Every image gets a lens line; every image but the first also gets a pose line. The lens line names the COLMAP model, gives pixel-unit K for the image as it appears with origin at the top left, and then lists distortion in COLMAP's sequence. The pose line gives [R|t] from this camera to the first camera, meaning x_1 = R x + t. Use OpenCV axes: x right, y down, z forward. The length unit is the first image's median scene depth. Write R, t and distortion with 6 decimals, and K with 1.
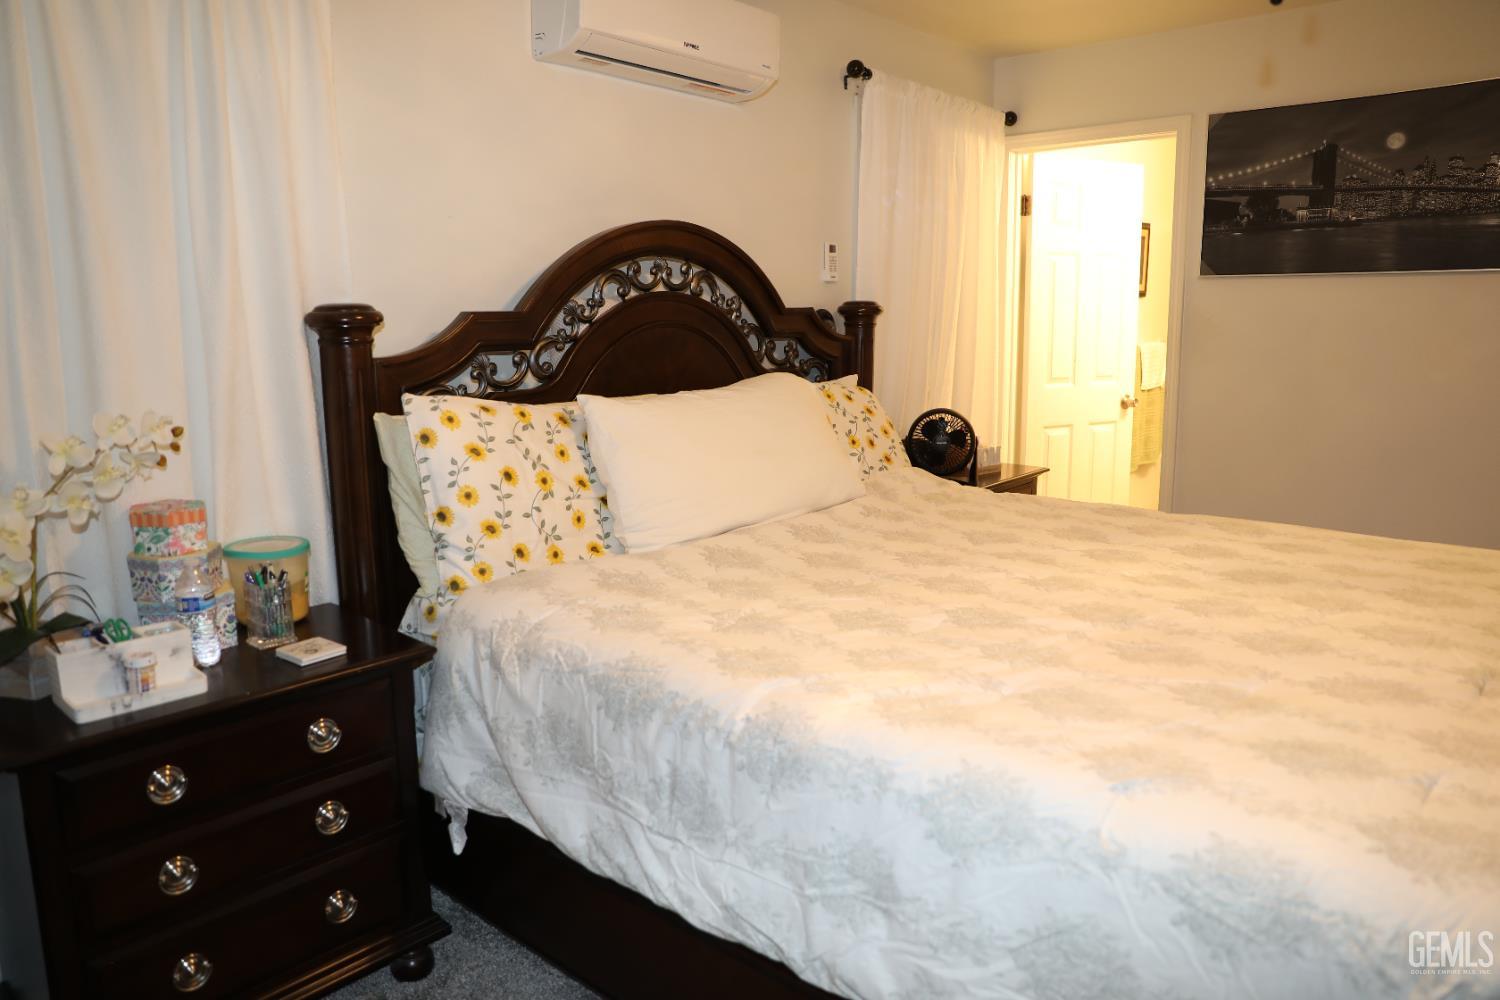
lens RADIAL K [[1027.7, 0, 750.0], [0, 1027.7, 500.0], [0, 0, 1]] dist [-0.110896, 0.091611]
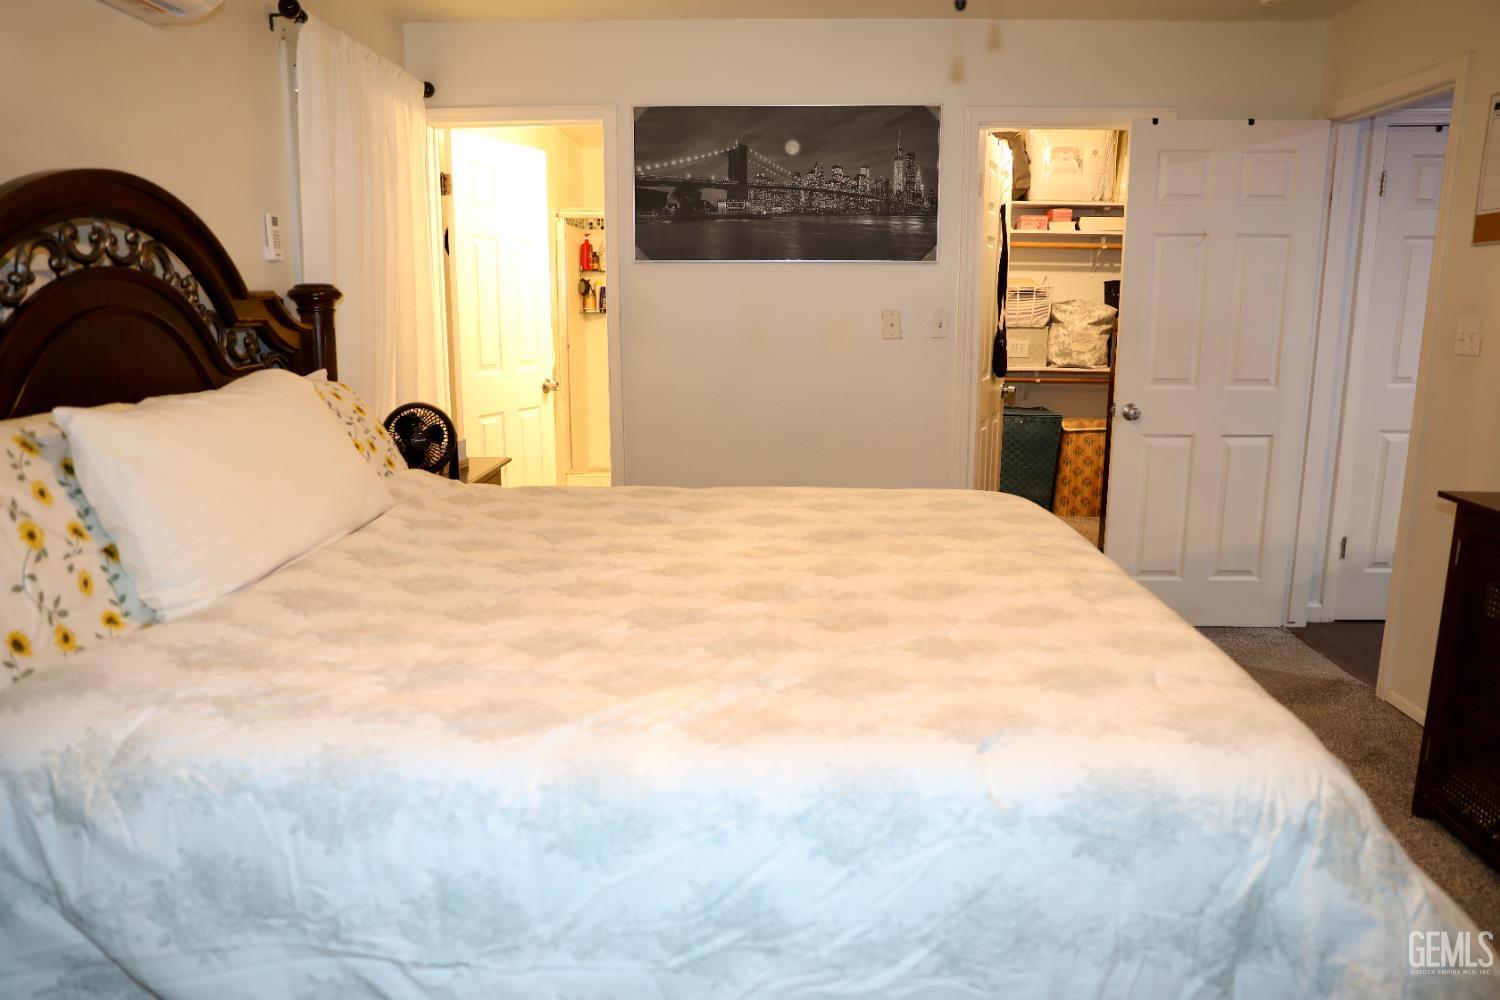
lens RADIAL K [[1027.7, 0, 750.0], [0, 1027.7, 500.0], [0, 0, 1]] dist [-0.110896, 0.091611]
pose [[0.776169, -0.111424, 0.620601, -0.266531], [0.105145, 0.993353, 0.046846, -0.025585], [-0.621696, 0.028893, 0.782726, 0.196570]]
